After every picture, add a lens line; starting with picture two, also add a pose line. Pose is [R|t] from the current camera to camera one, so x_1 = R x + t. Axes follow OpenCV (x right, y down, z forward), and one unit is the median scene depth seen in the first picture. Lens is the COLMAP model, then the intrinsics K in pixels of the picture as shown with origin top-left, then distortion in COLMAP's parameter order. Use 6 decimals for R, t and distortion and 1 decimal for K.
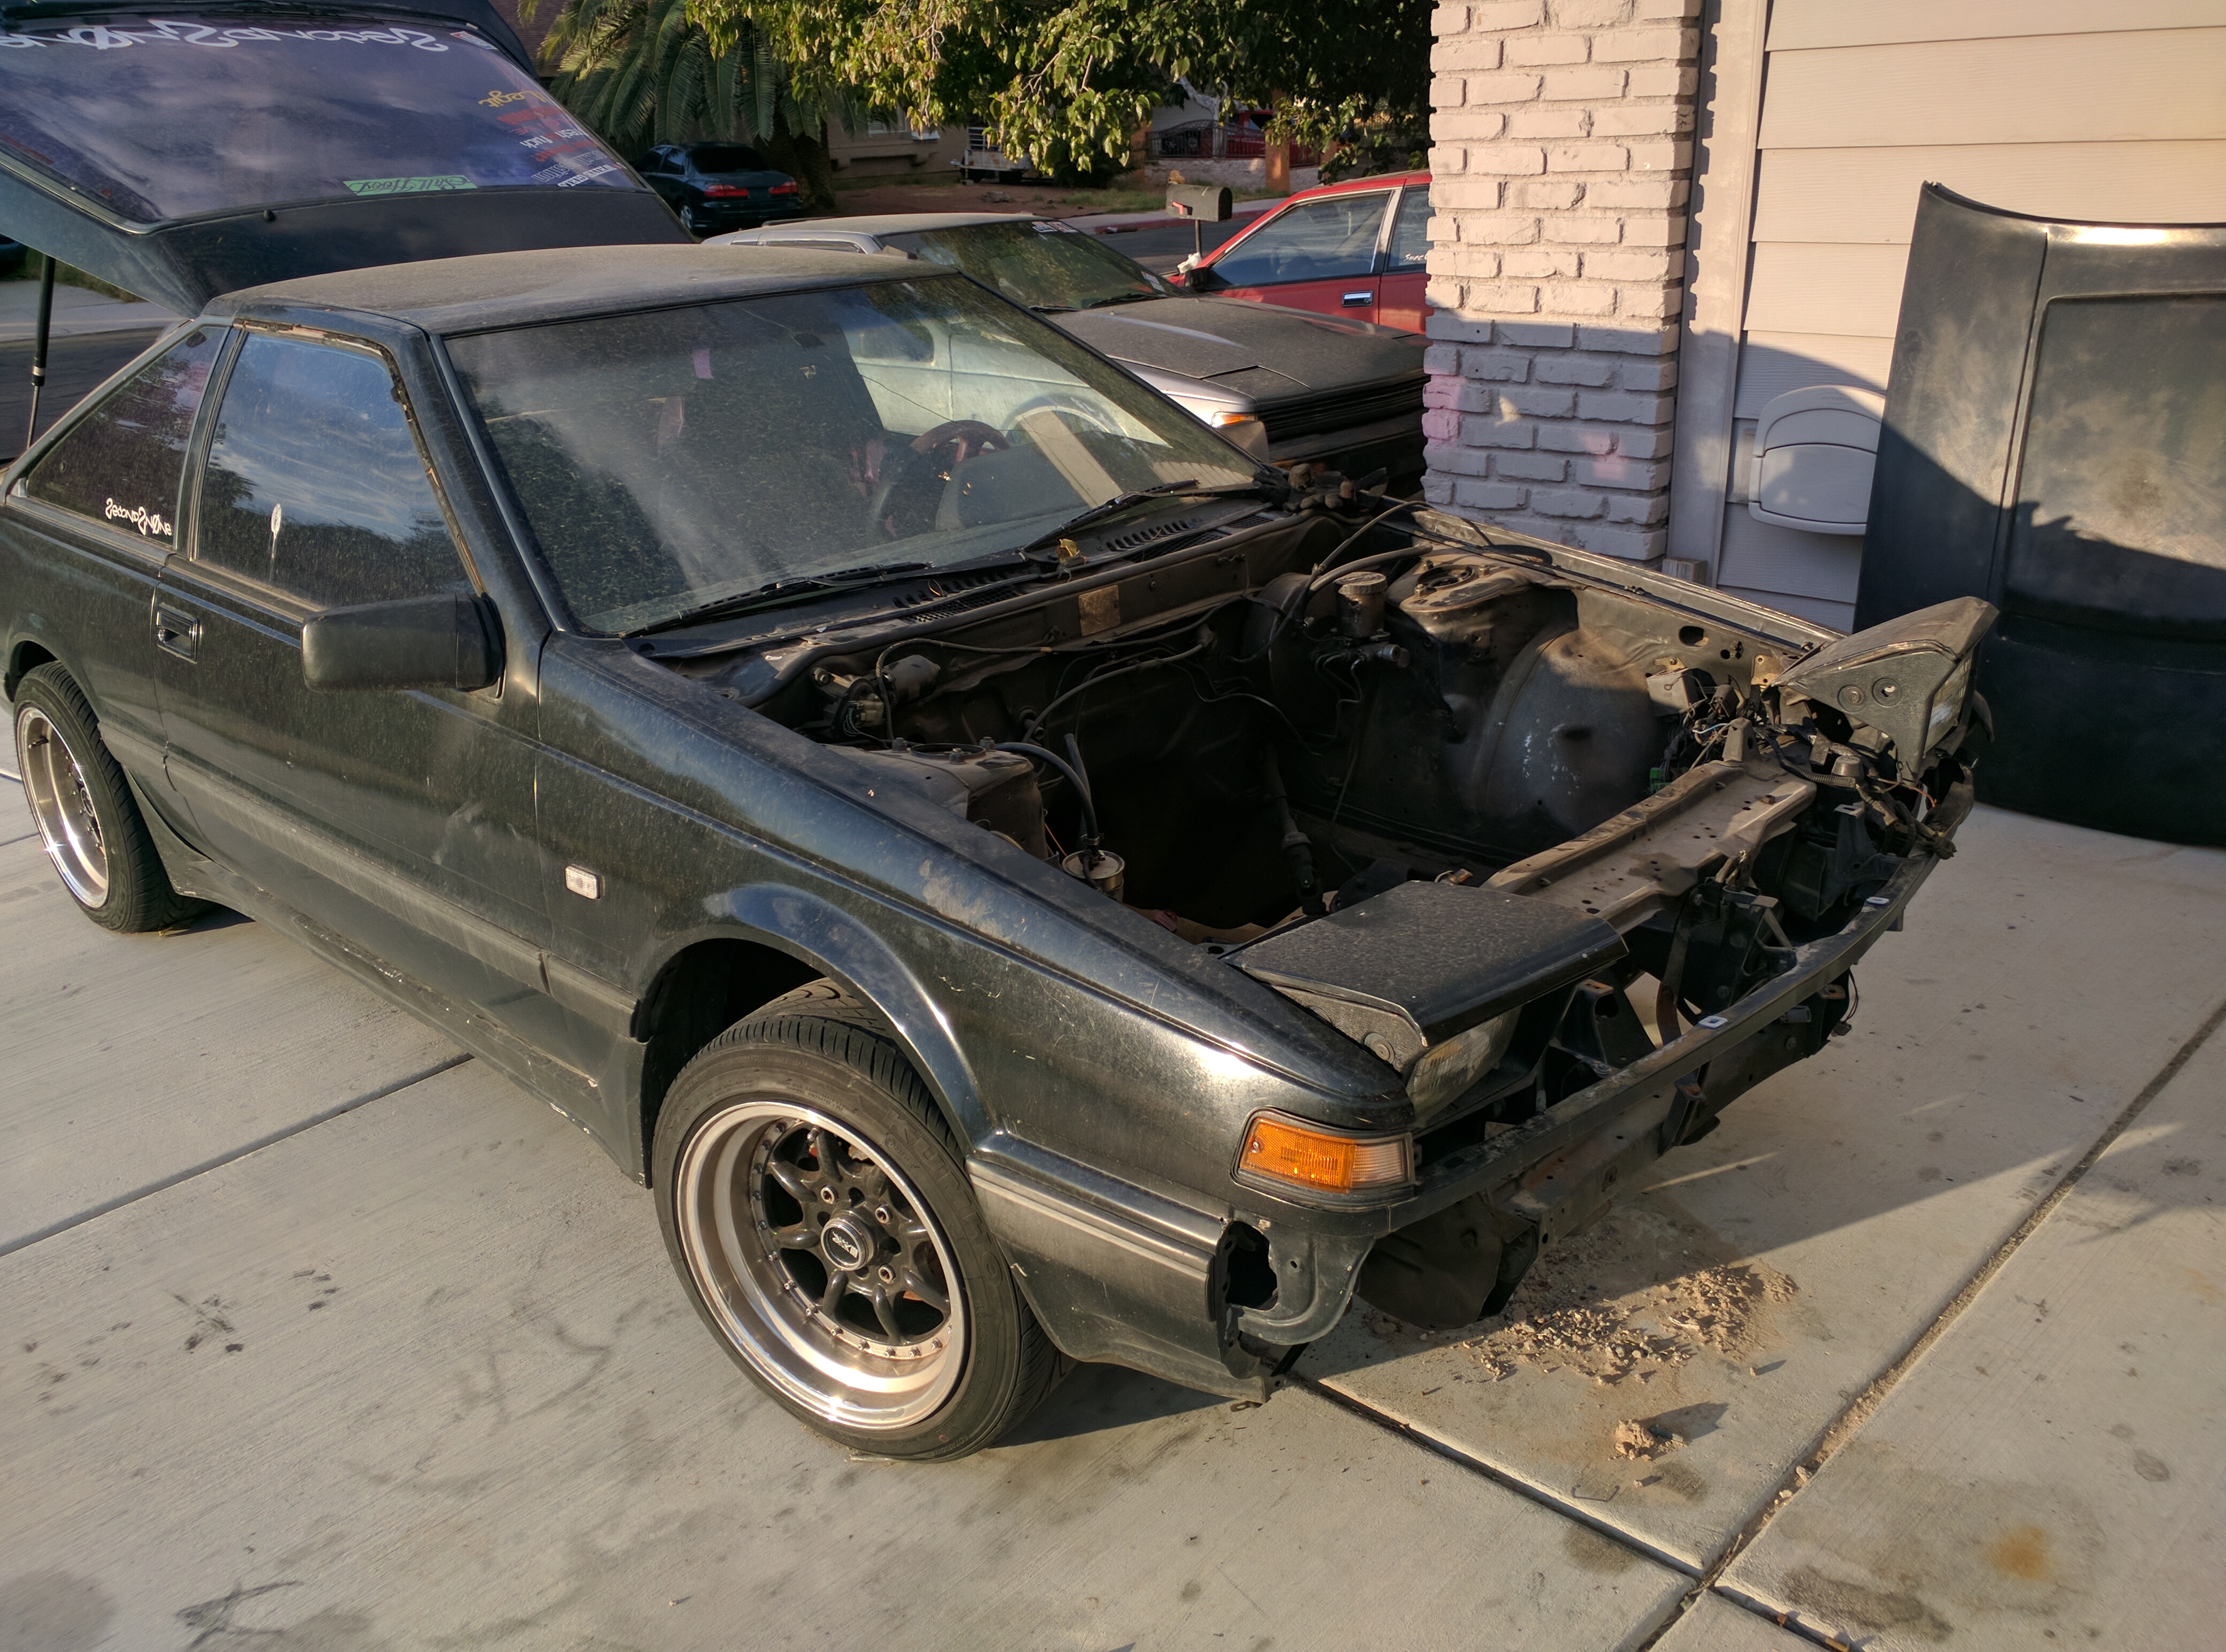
lens RADIAL K [[1814.9, 0, 1131.7], [0, 1814.9, 851.4], [0, 0, 1]] dist [0.028495, -0.029418]
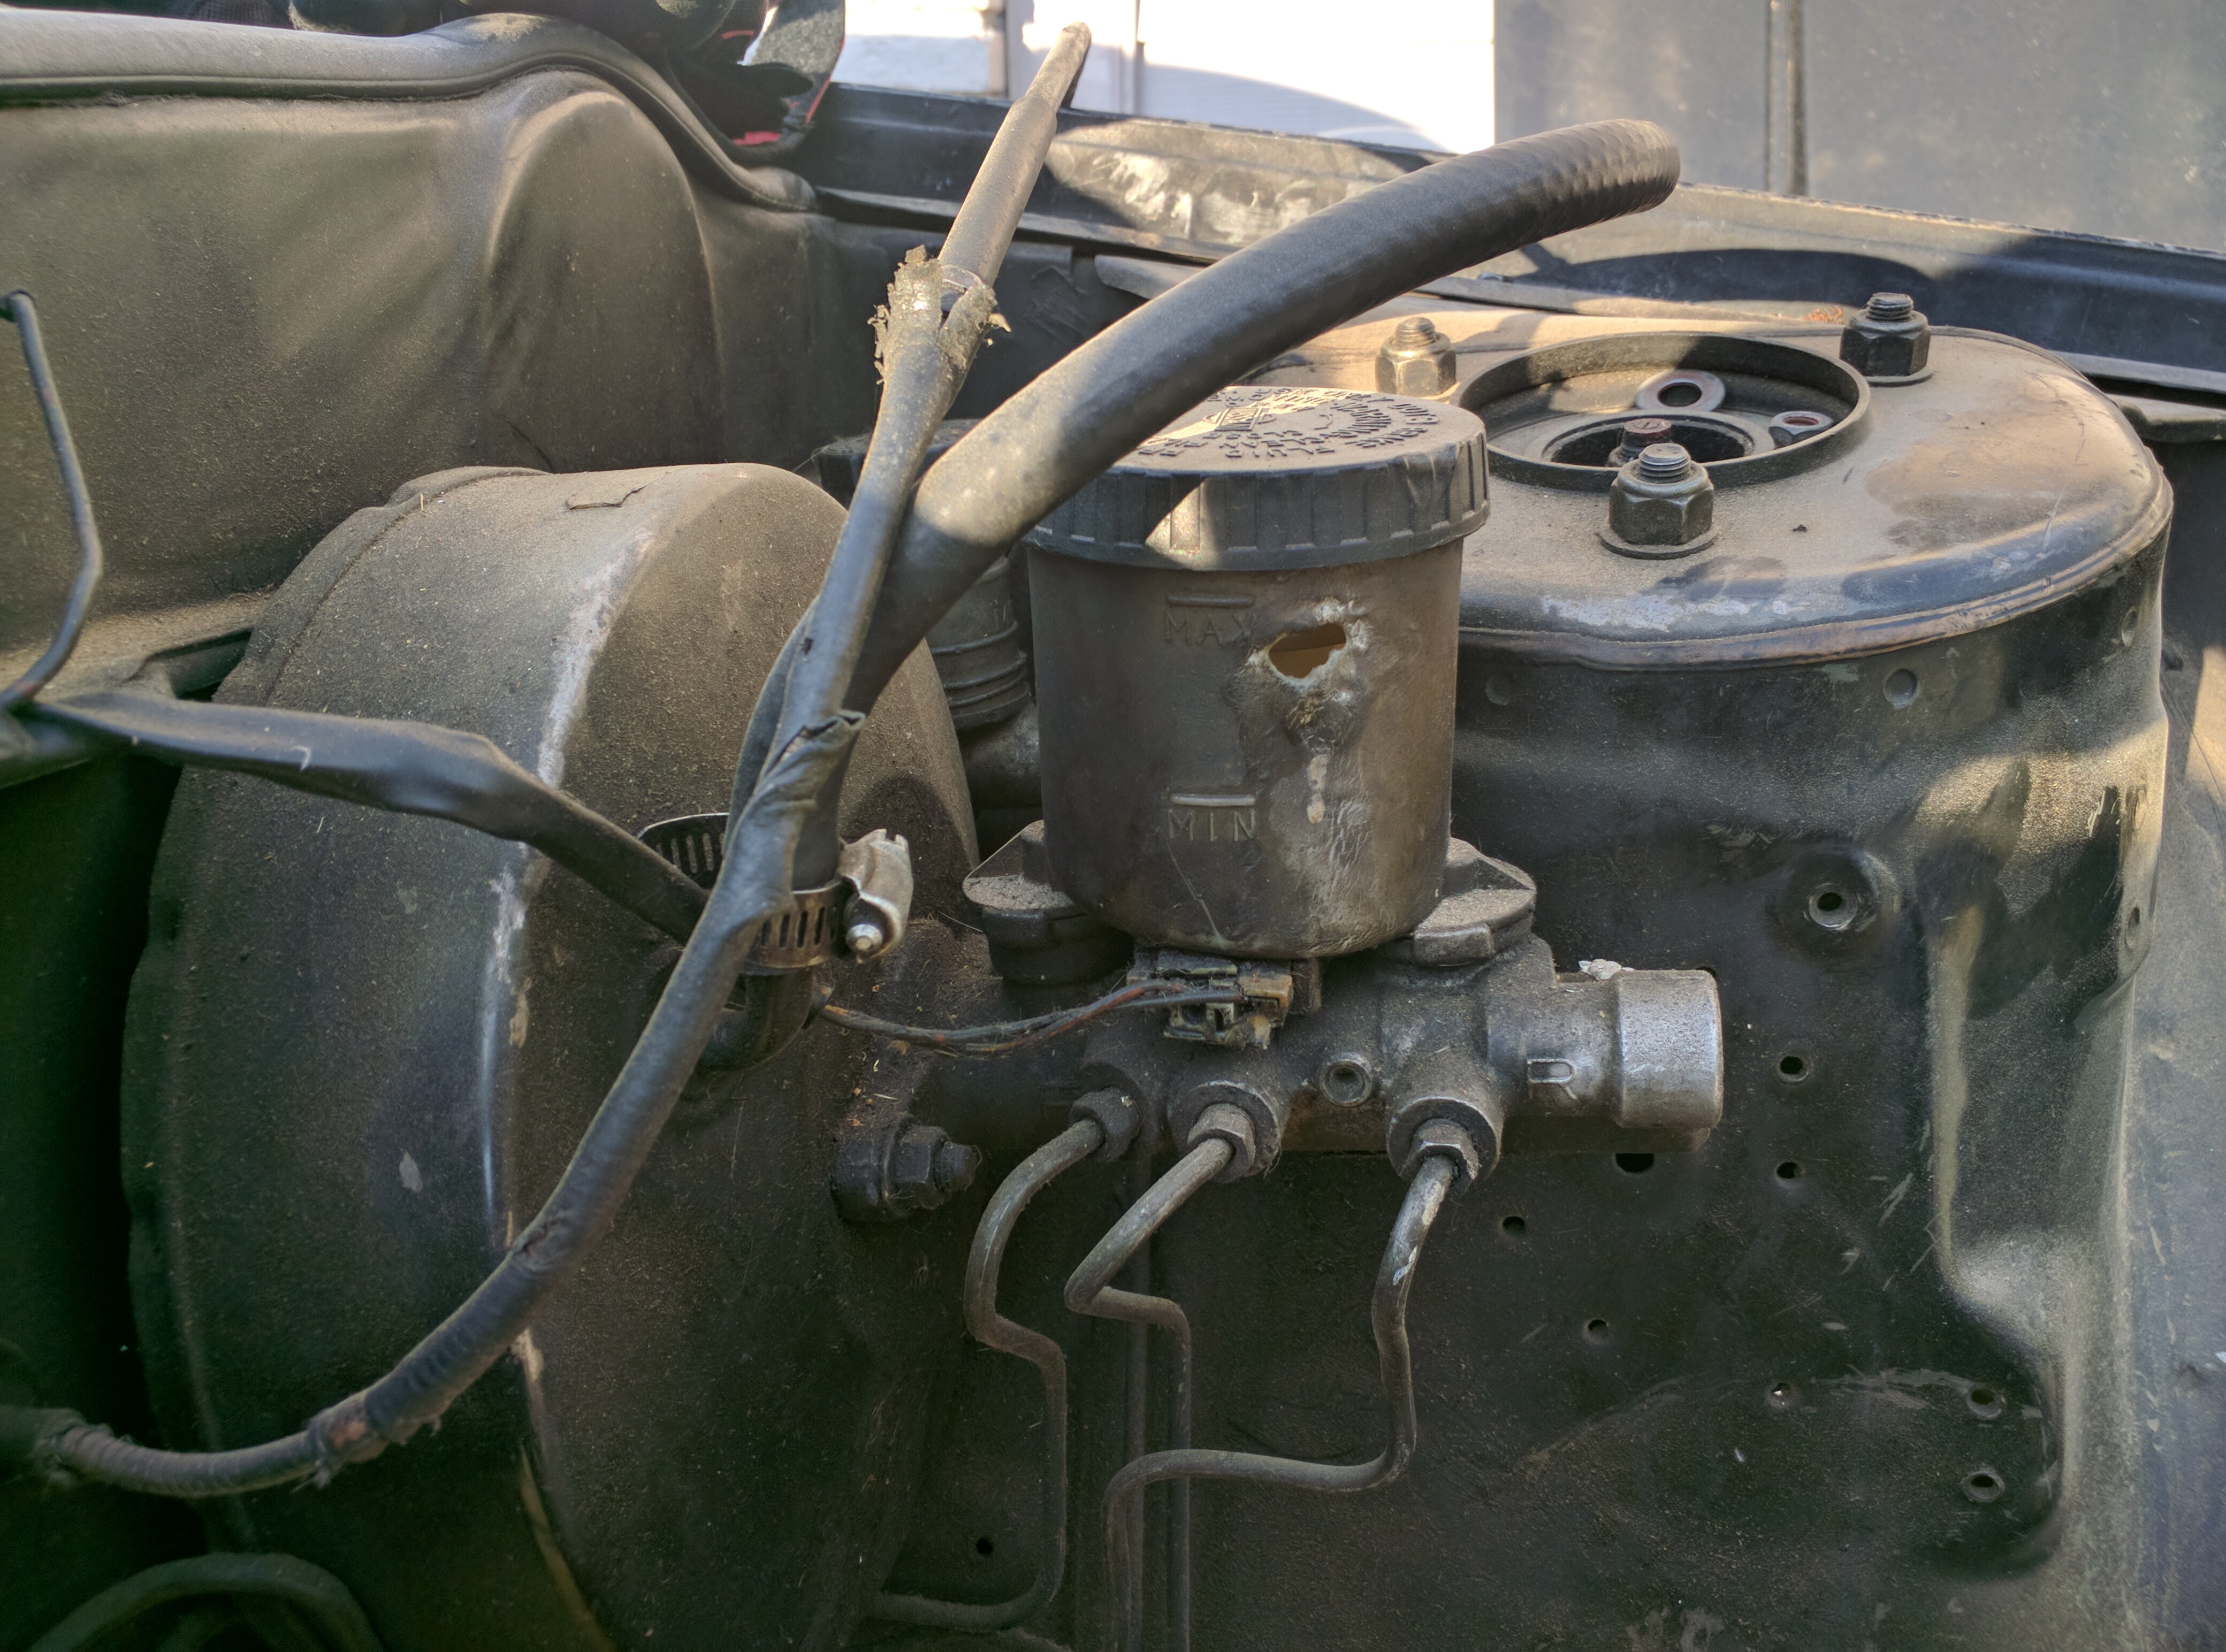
lens RADIAL K [[1814.9, 0, 1137.1], [0, 1814.9, 880.2], [0, 0, 1]] dist [0.028495, -0.029418]
pose [[0.838859, -0.169150, 0.517401, 0.059908], [0.177038, 0.983598, 0.034531, -0.128286], [-0.514756, 0.062633, 0.855046, 0.914635]]
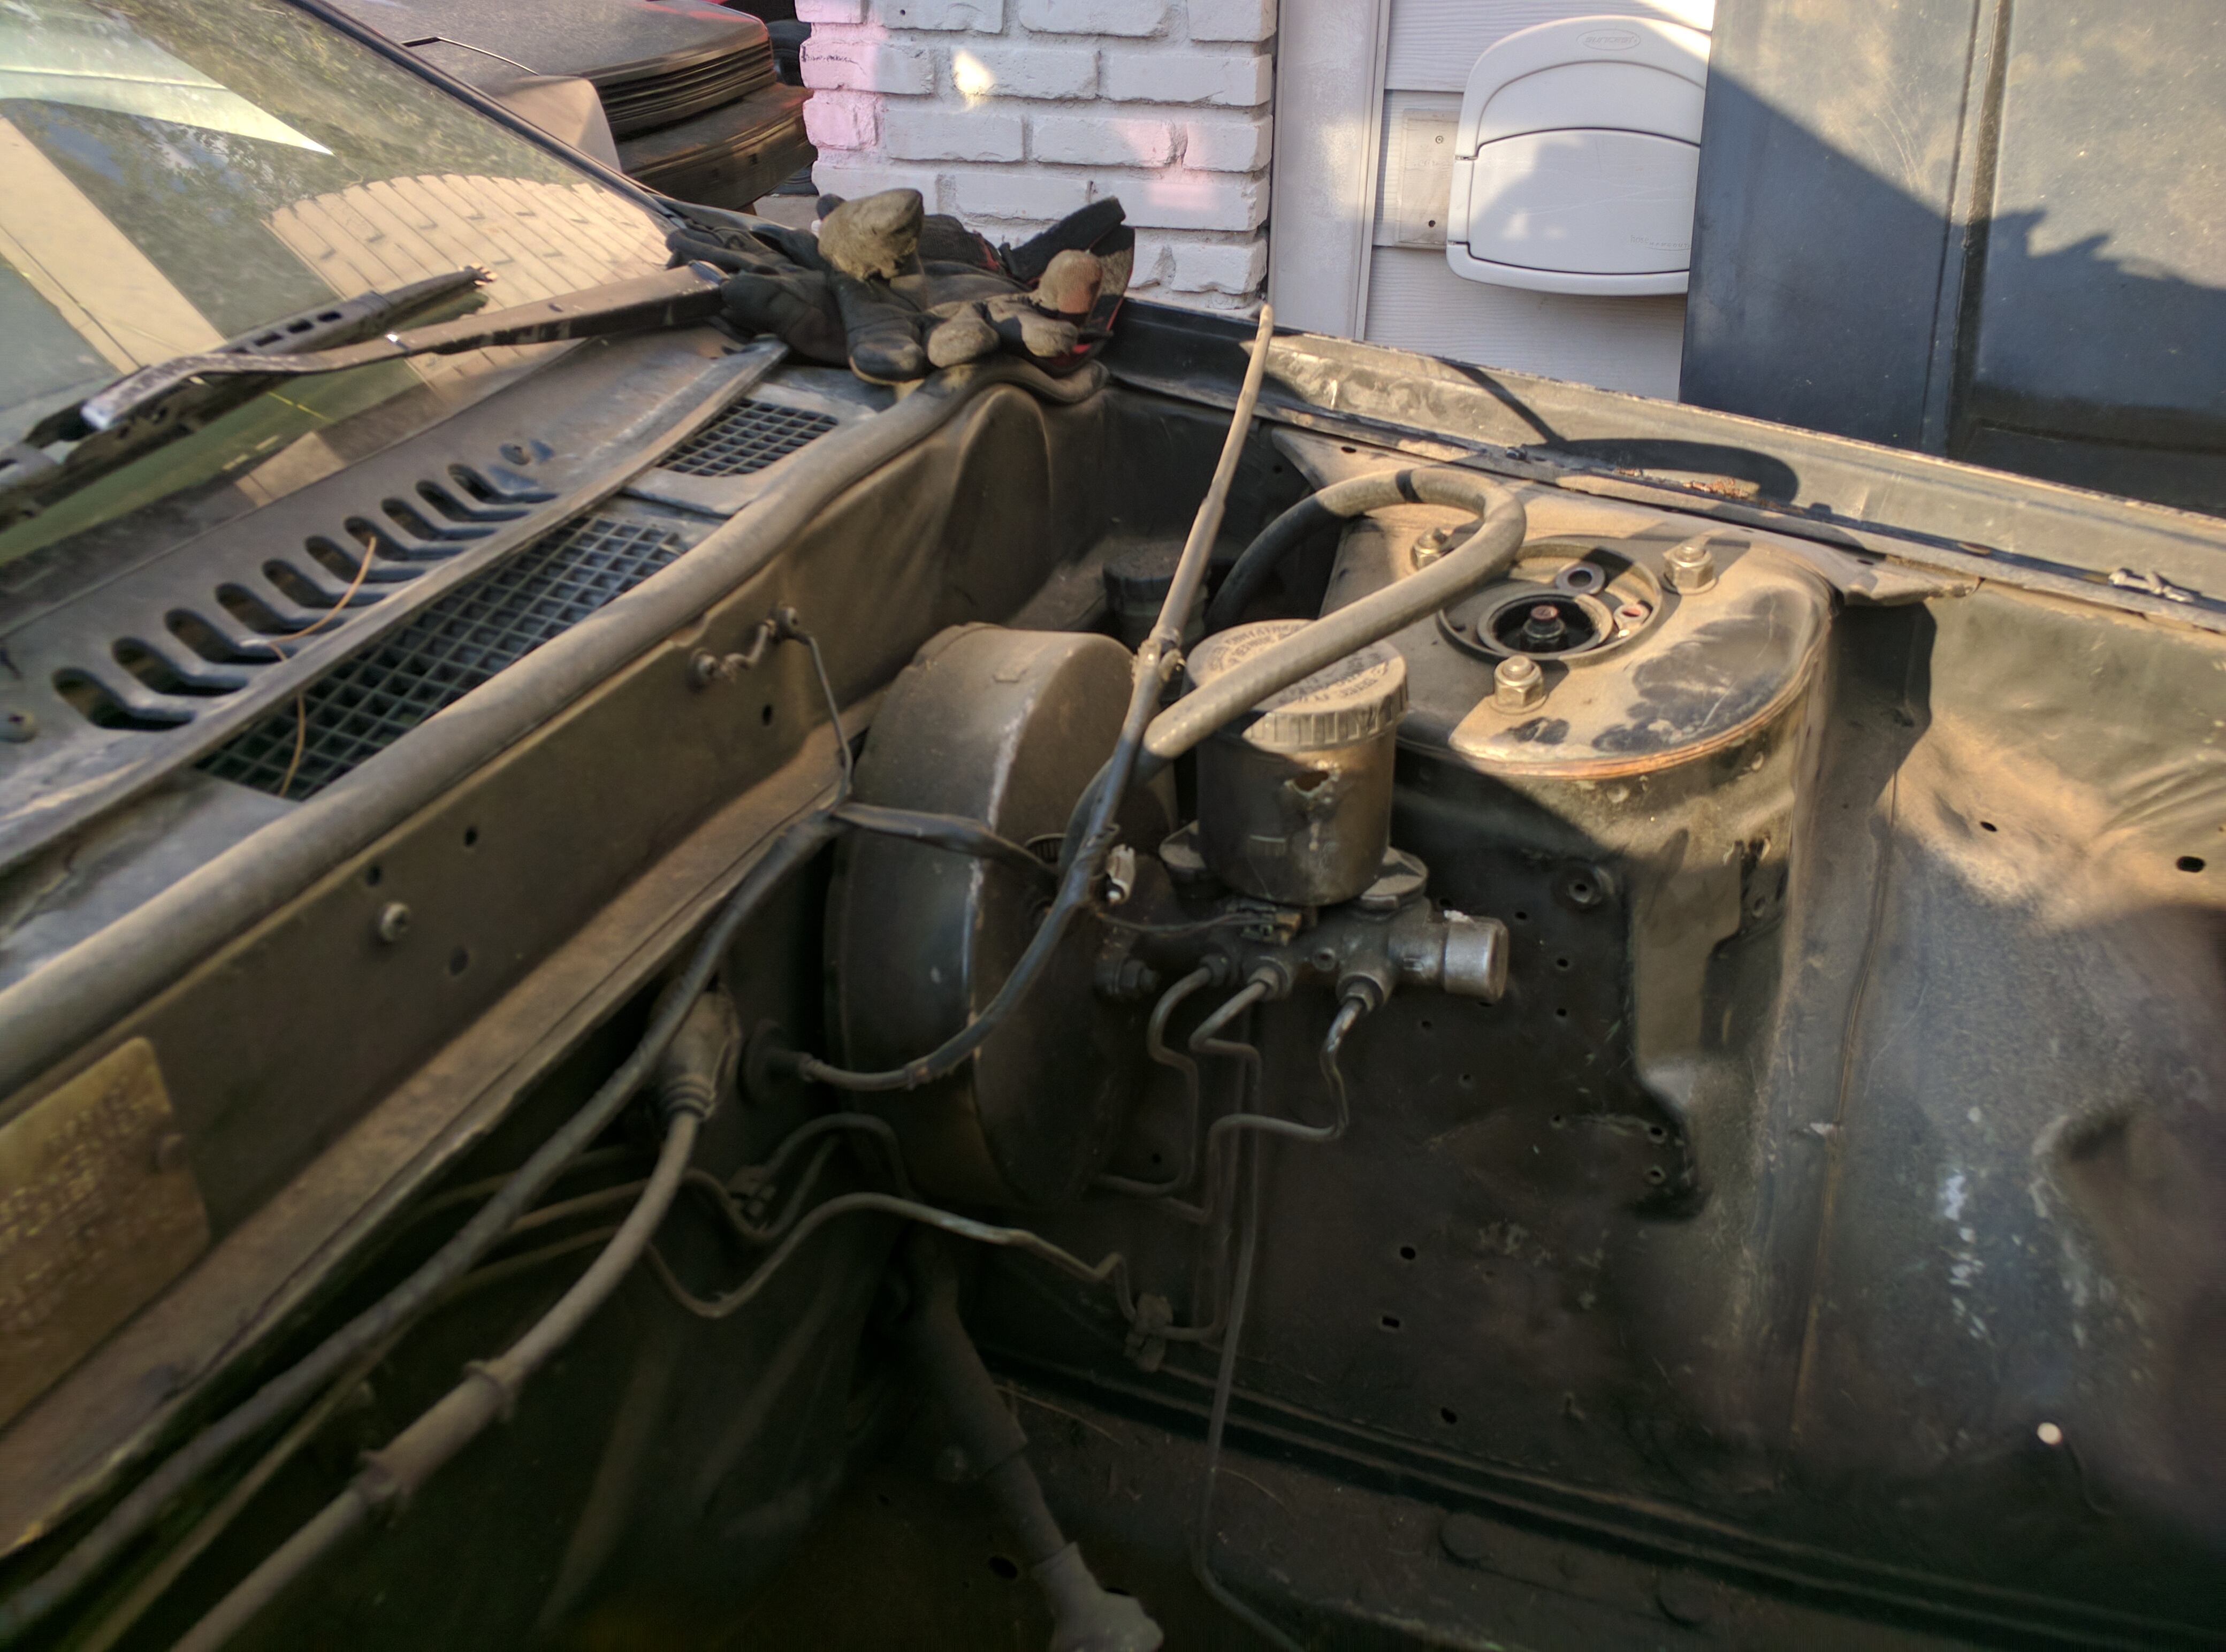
lens RADIAL K [[1814.9, 0, 1097.3], [0, 1814.9, 838.2], [0, 0, 1]] dist [0.028495, -0.029418]
pose [[0.917335, -0.169501, 0.360230, 0.011892], [0.123860, 0.981442, 0.146392, -0.166253], [-0.378358, -0.089672, 0.921306, 0.789986]]
